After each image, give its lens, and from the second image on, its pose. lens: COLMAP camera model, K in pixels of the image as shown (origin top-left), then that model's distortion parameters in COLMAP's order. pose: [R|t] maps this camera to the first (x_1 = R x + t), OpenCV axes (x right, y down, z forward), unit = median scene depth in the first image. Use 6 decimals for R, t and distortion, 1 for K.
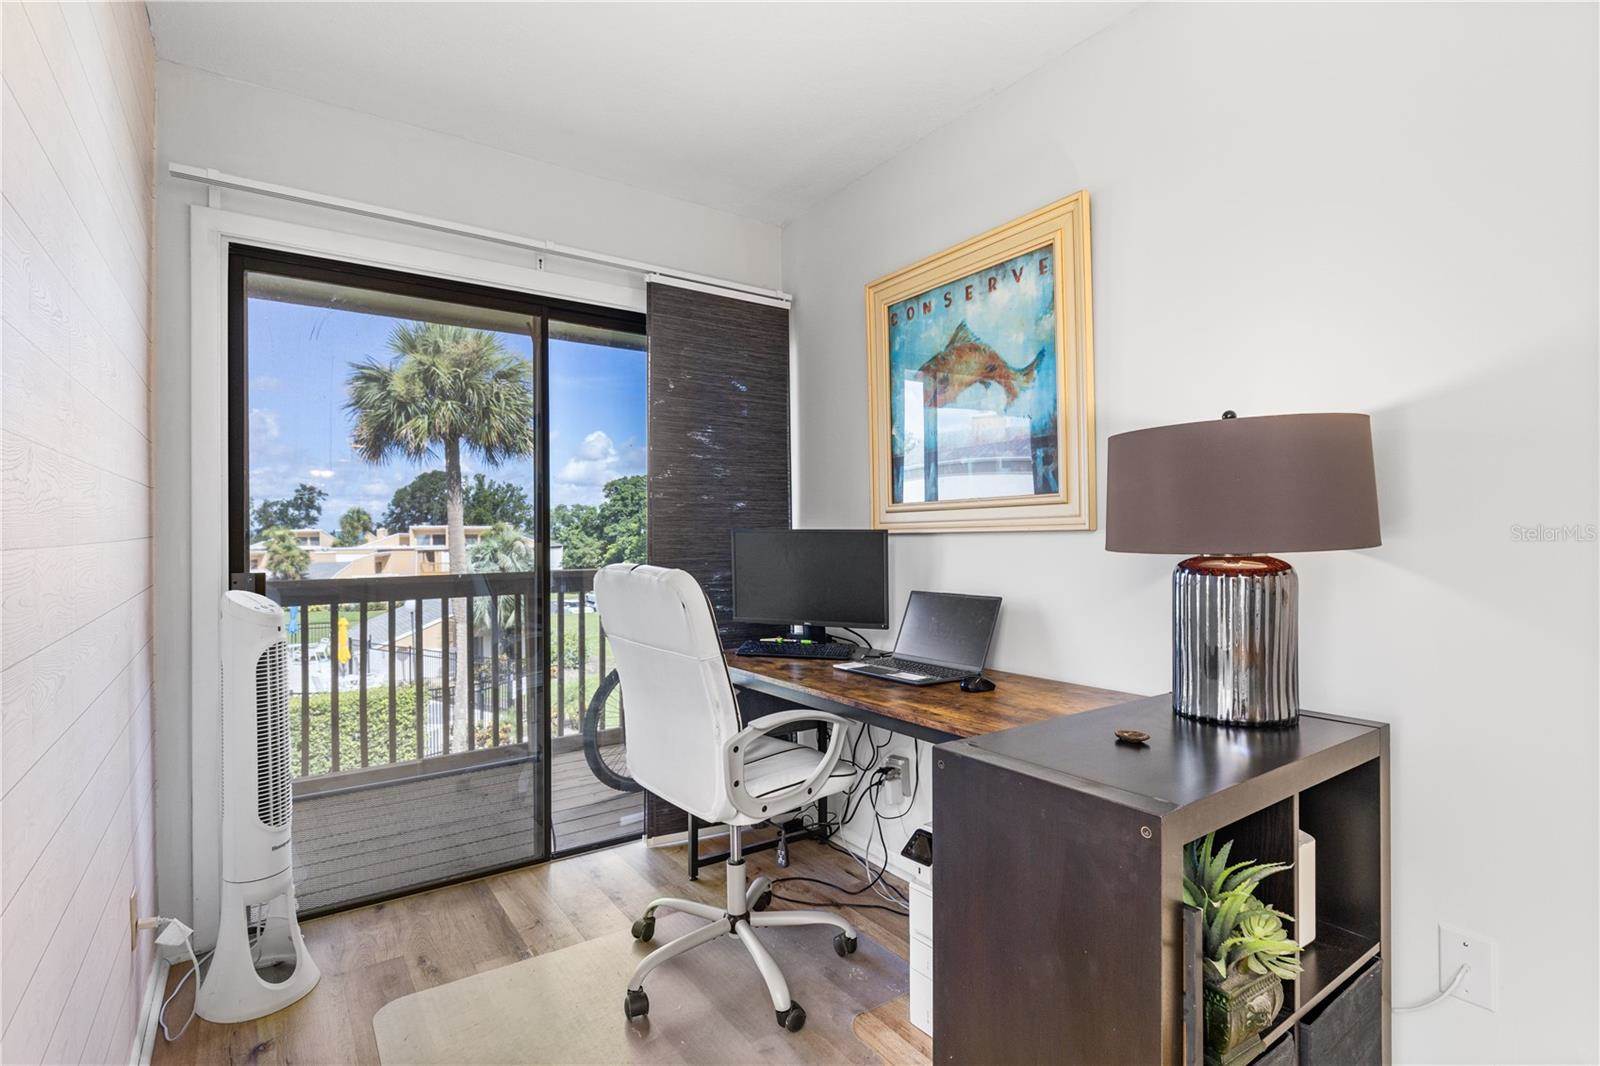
lens RADIAL K [[769.2, 0, 806.2], [0, 769.2, 531.3], [0, 0, 1]] dist [-0.006580, 0.000223]
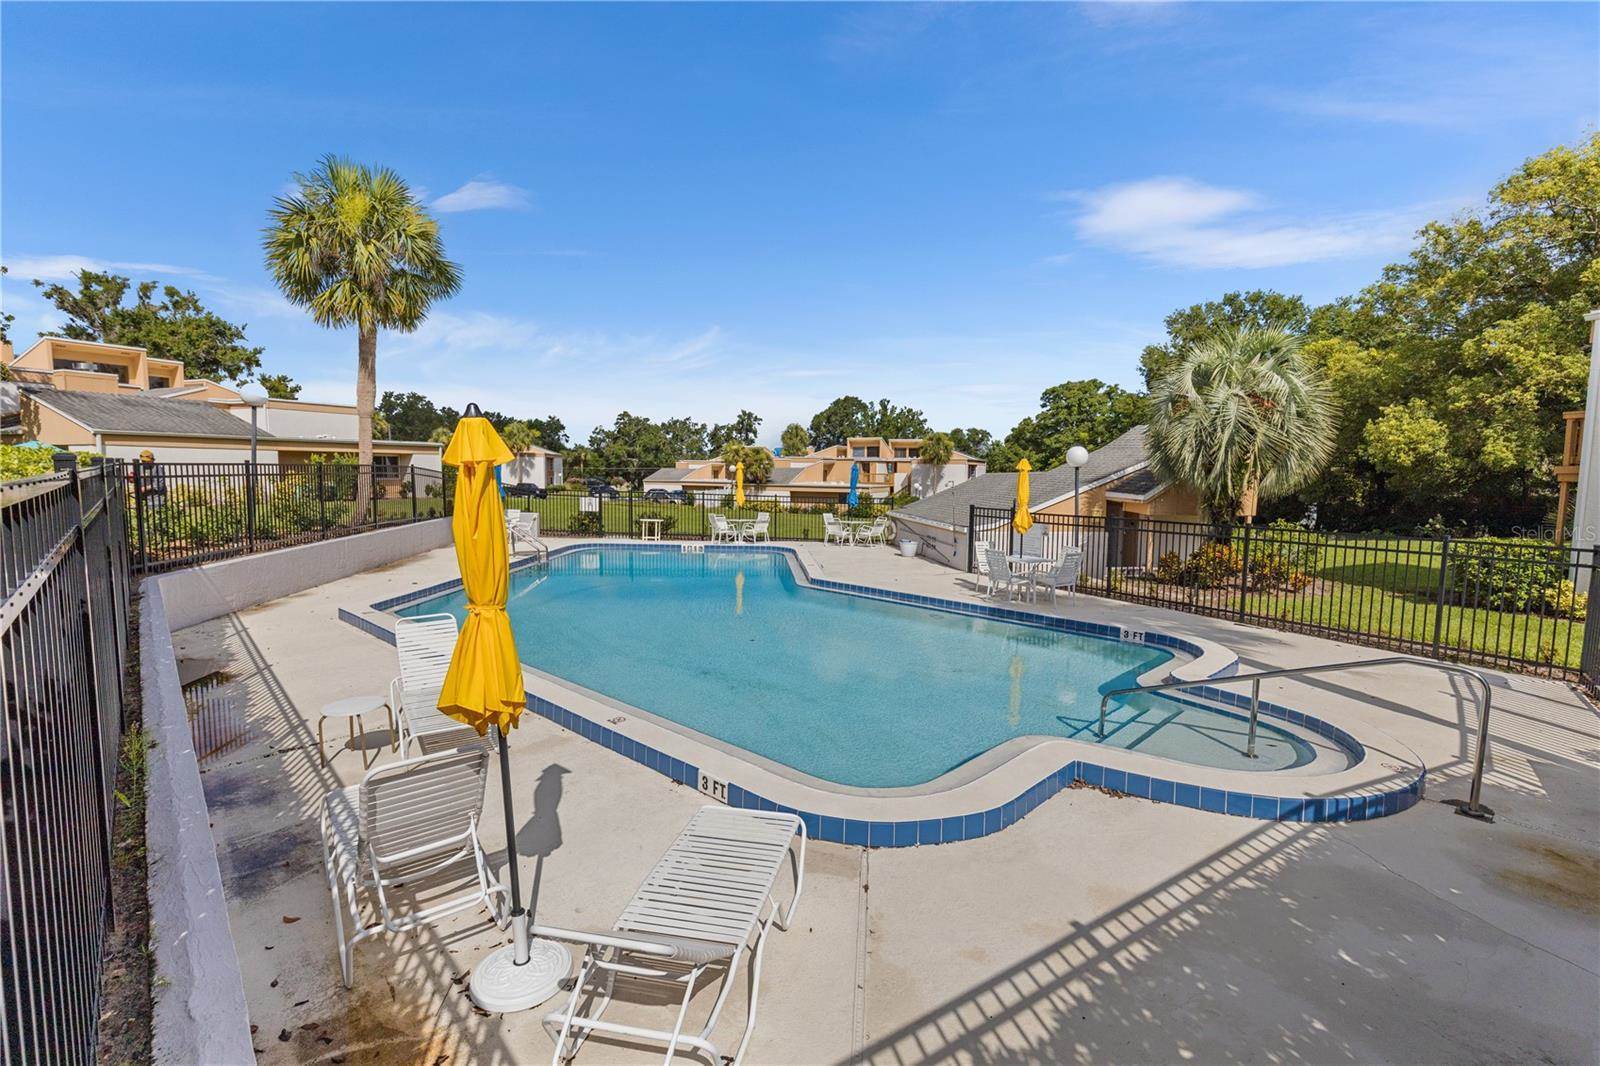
lens RADIAL K [[710.9, 0, 797.2], [0, 710.9, 533.7], [0, 0, 1]] dist [0.003046, 0.000989]
pose [[0.890926, 0.053789, -0.450952, -0.130514], [-0.013295, 0.995625, 0.092490, 0.031243], [0.453954, -0.076407, 0.887743, 0.108336]]
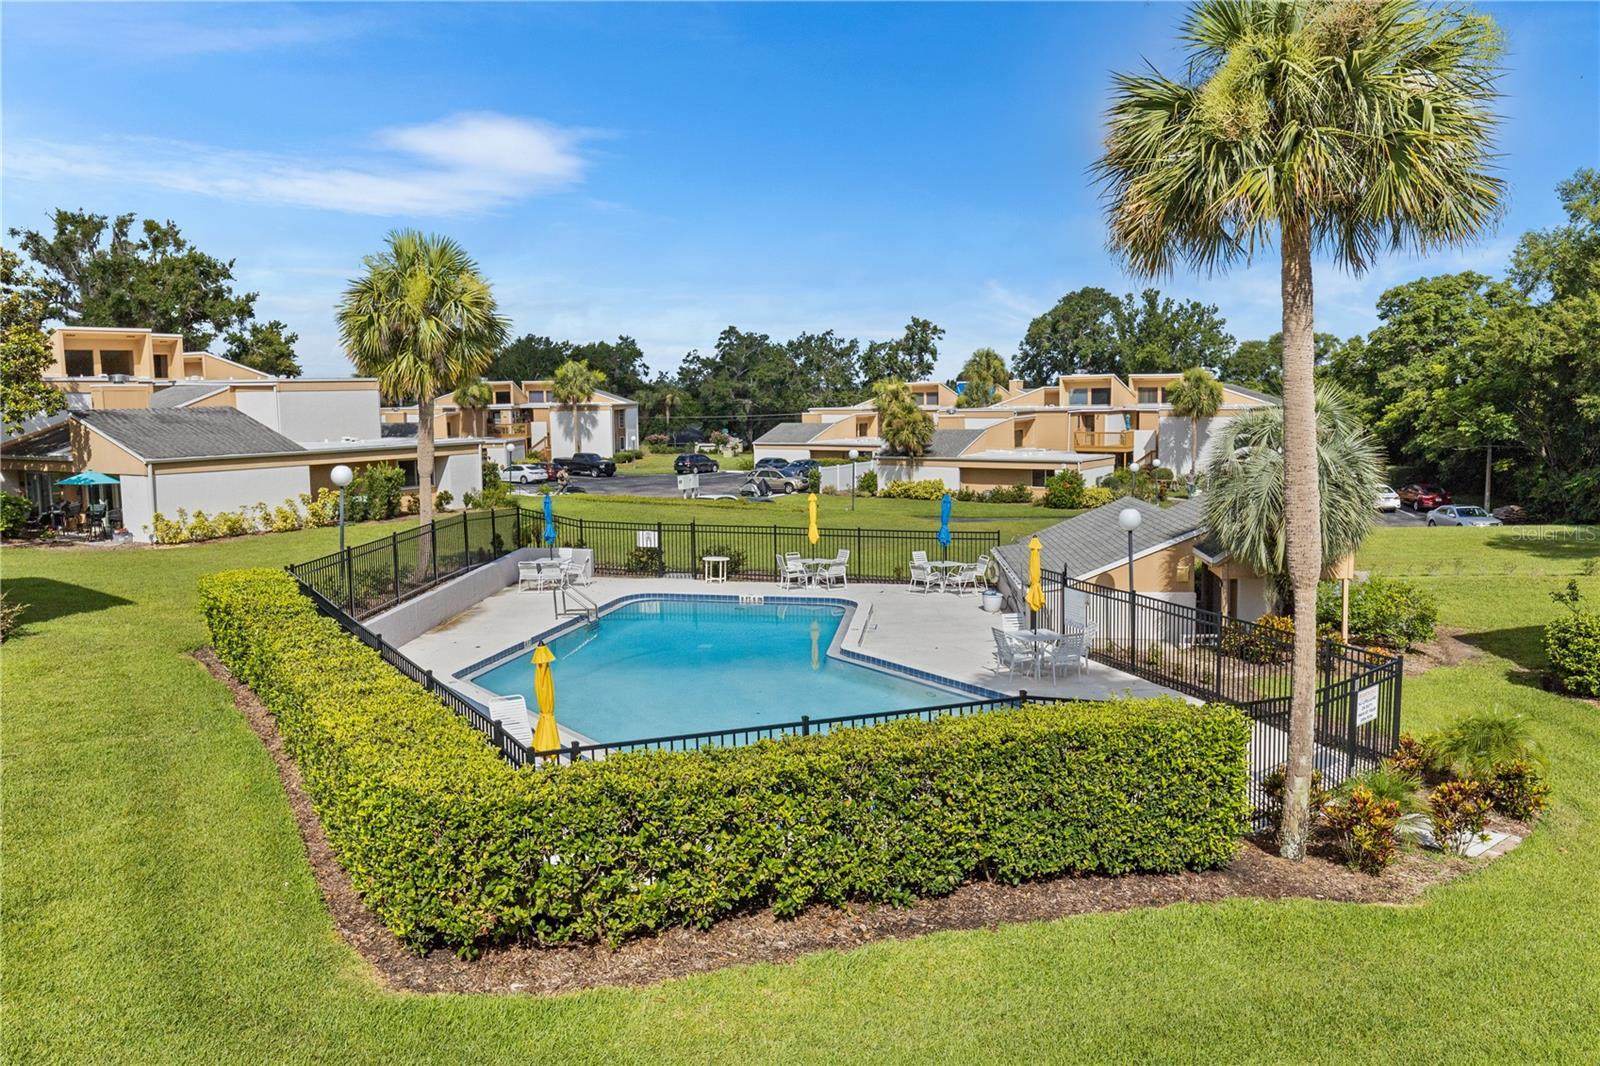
lens RADIAL K [[1219.4, 0, 799.6], [0, 1219.4, 524.8], [0, 0, 1]] dist [-0.004601, 0.010561]
pose [[0.787083, 0.060757, -0.613848, -0.040362], [0.013337, 0.993229, 0.115408, -0.003024], [0.616703, -0.099022, 0.780943, 0.033056]]
